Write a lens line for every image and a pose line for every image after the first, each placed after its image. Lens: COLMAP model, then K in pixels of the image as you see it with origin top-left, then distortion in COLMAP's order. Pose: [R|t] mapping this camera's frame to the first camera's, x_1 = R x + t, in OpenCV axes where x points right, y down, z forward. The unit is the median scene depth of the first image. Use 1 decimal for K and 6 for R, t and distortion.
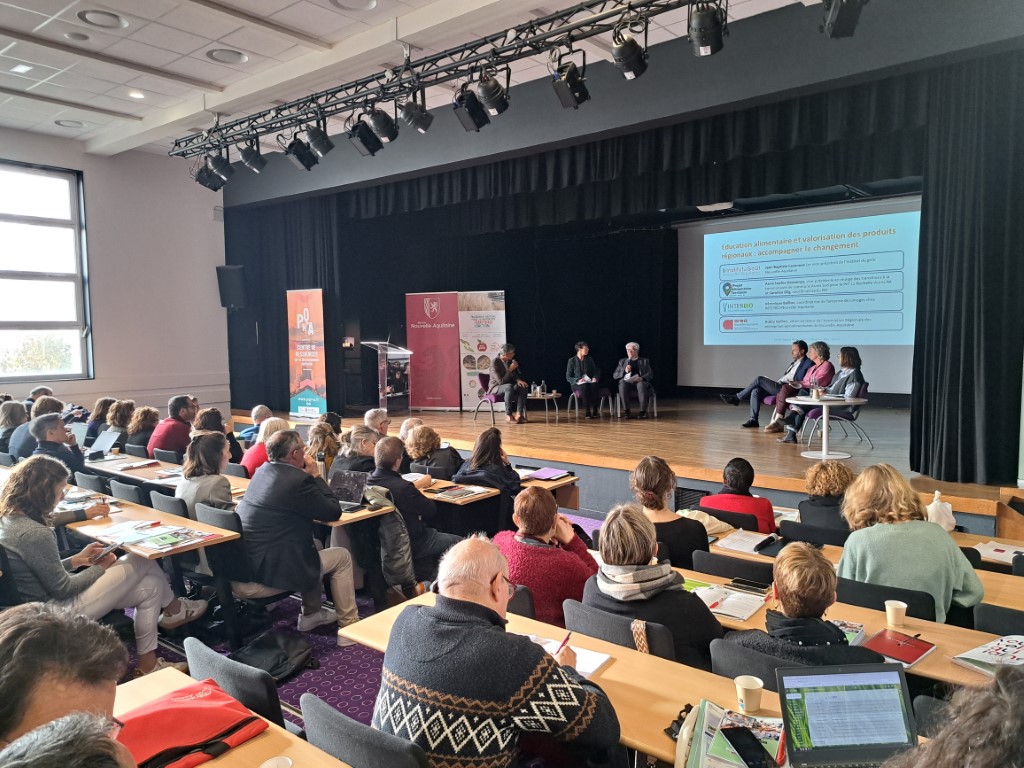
lens RADIAL K [[728.7, 0, 526.3], [0, 728.7, 386.8], [0, 0, 1]] dist [0.119438, -0.162520]
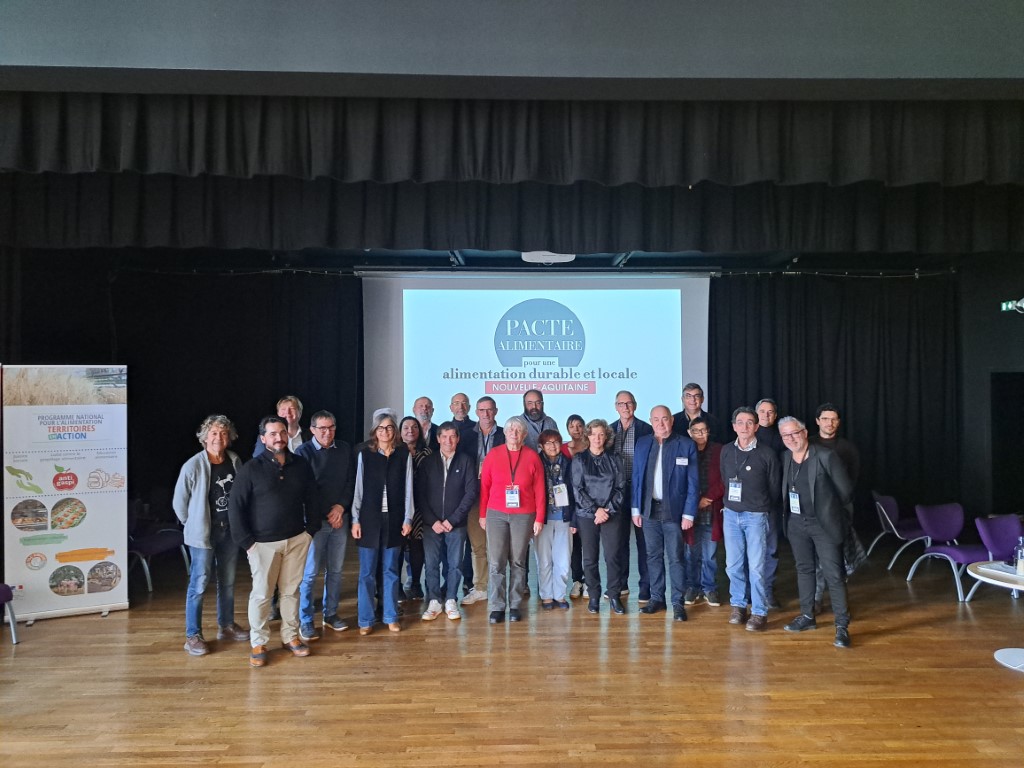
lens RADIAL K [[746.6, 0, 533.2], [0, 746.6, 380.5], [0, 0, 1]] dist [0.028000, -0.000486]
pose [[0.755479, 0.014086, 0.655021, -0.154976], [0.037757, 0.997171, -0.064992, -0.077271], [-0.654084, 0.073831, 0.752810, 0.435070]]
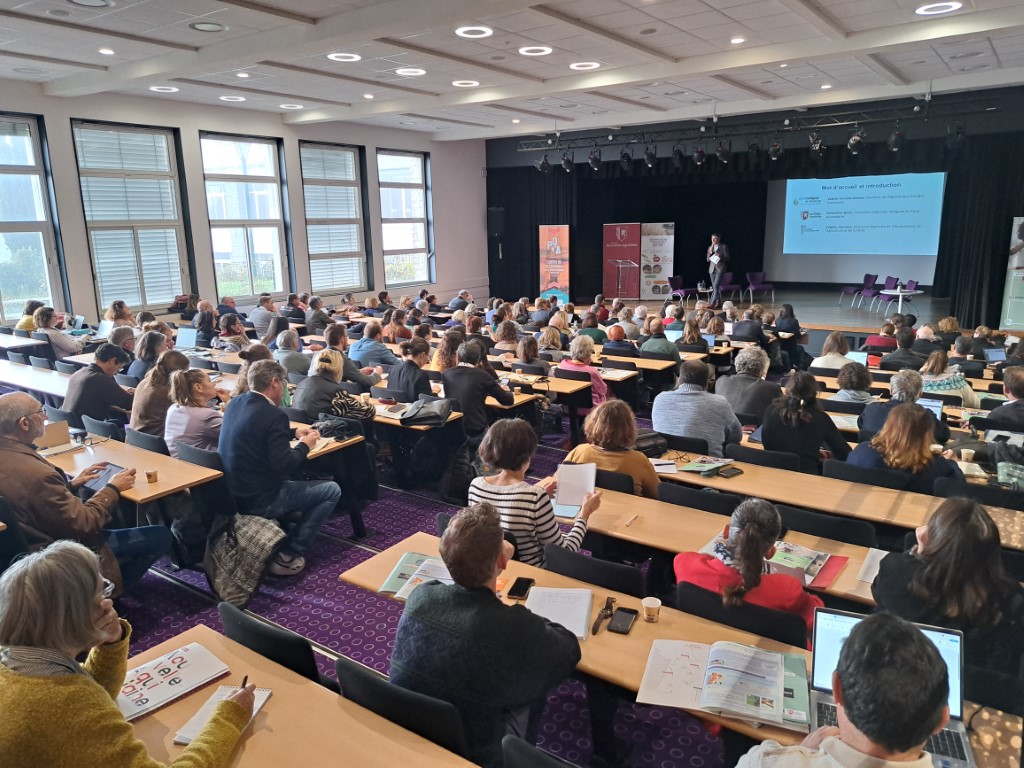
lens RADIAL K [[728.7, 0, 526.3], [0, 728.7, 386.8], [0, 0, 1]] dist [0.119438, -0.162520]
pose [[0.997691, -0.022953, 0.063924, -0.454948], [0.013129, 0.988590, 0.150061, -0.023815], [-0.066639, -0.148876, 0.986608, -0.591929]]
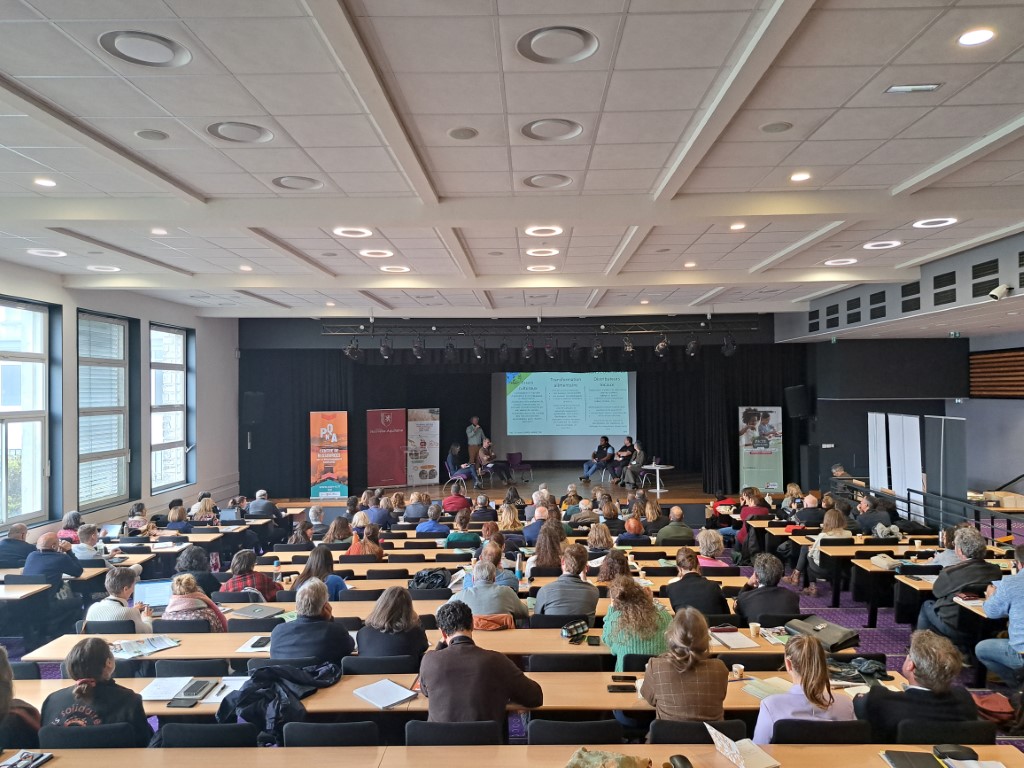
lens RADIAL K [[728.7, 0, 526.3], [0, 728.7, 386.8], [0, 0, 1]] dist [0.119438, -0.162520]
pose [[0.785583, 0.005395, 0.618733, -0.865811], [0.049336, 0.996232, -0.071326, -0.055068], [-0.616786, 0.086558, 0.782357, -0.372118]]
